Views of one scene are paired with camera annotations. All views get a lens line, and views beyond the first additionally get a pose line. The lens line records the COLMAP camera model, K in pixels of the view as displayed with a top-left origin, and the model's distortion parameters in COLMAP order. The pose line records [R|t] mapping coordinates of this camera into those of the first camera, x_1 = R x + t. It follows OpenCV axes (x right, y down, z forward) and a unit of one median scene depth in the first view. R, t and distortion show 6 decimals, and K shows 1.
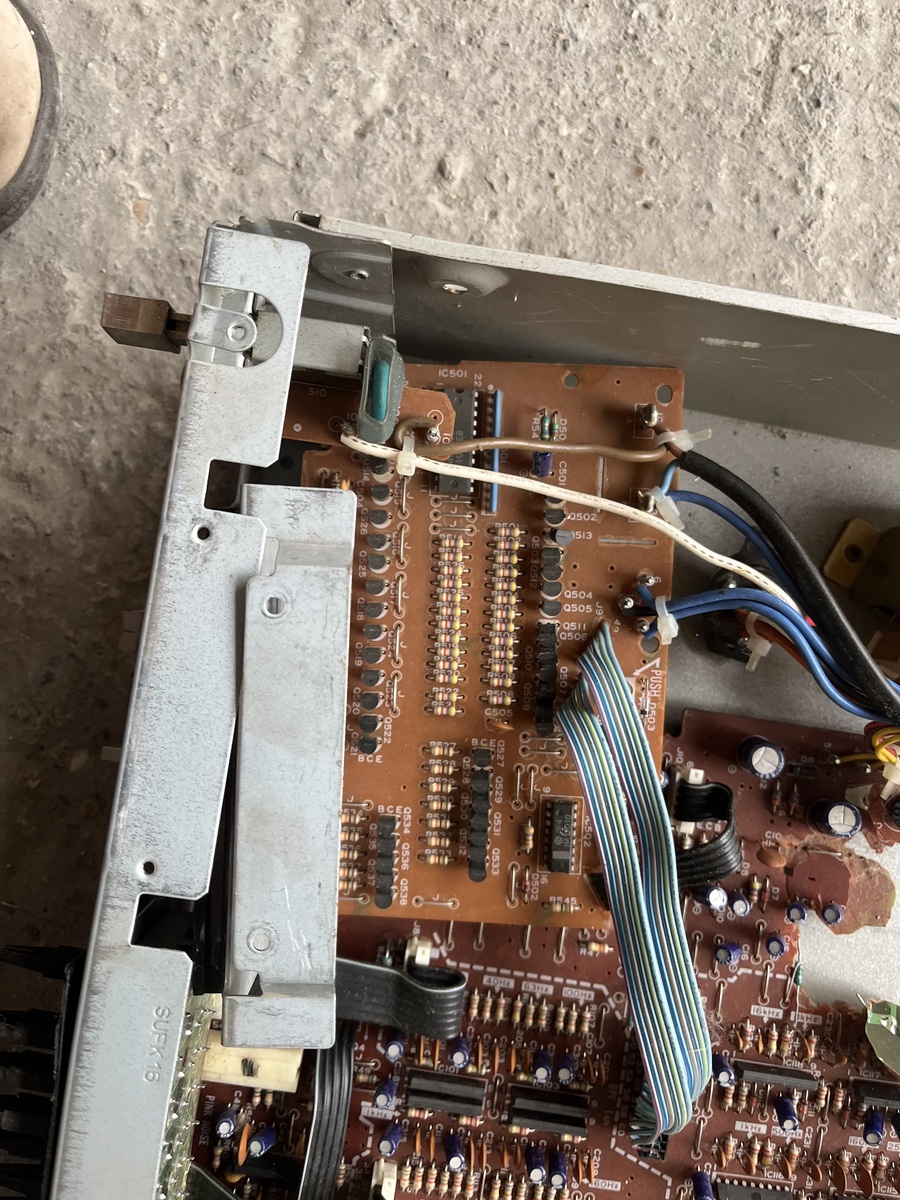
lens RADIAL K [[880.4, 0, 443.4], [0, 880.4, 599.4], [0, 0, 1]] dist [0.064358, -0.098284]
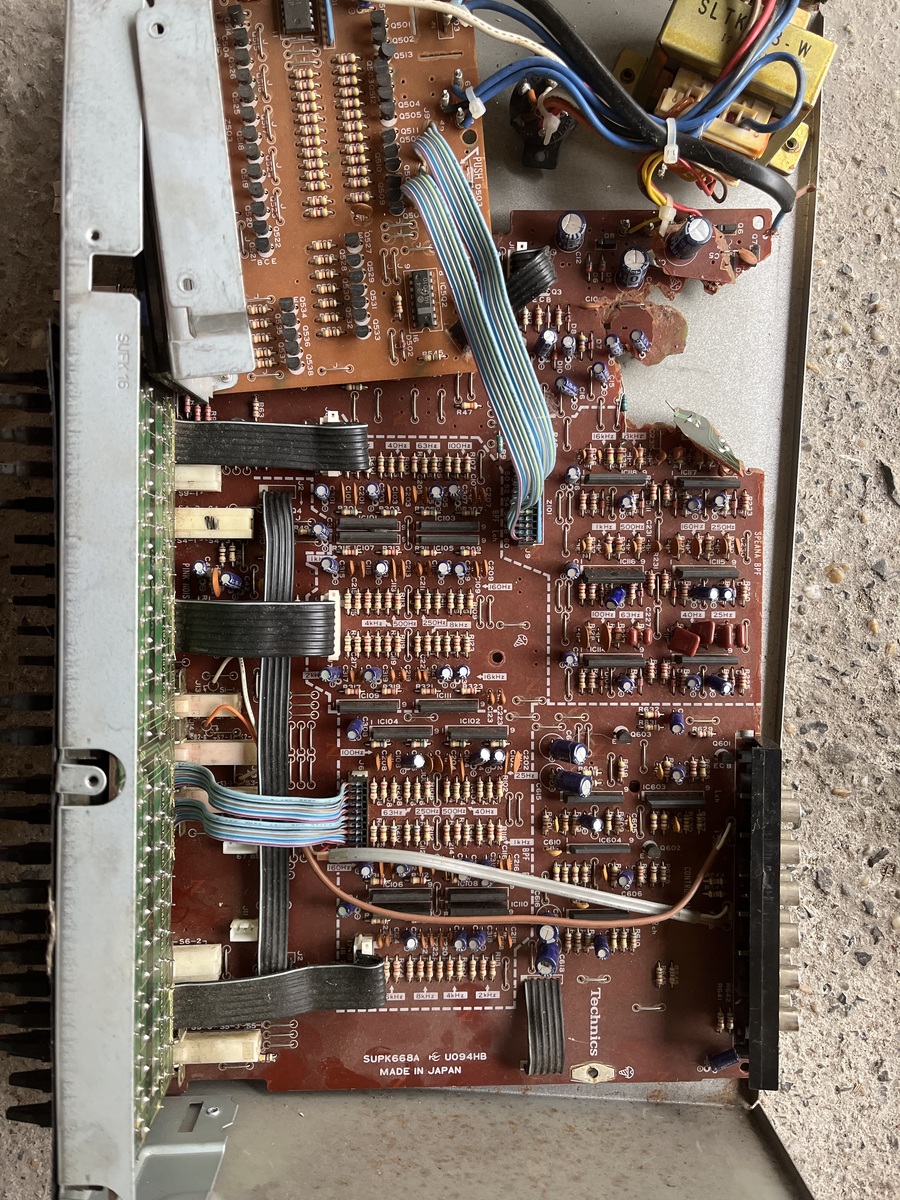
lens RADIAL K [[880.4, 0, 443.4], [0, 880.4, 599.4], [0, 0, 1]] dist [0.064358, -0.098284]
pose [[0.988330, -0.145037, 0.046564, 0.038070], [0.142990, 0.988716, 0.044652, 0.639255], [-0.052515, -0.037472, 0.997917, -0.302973]]
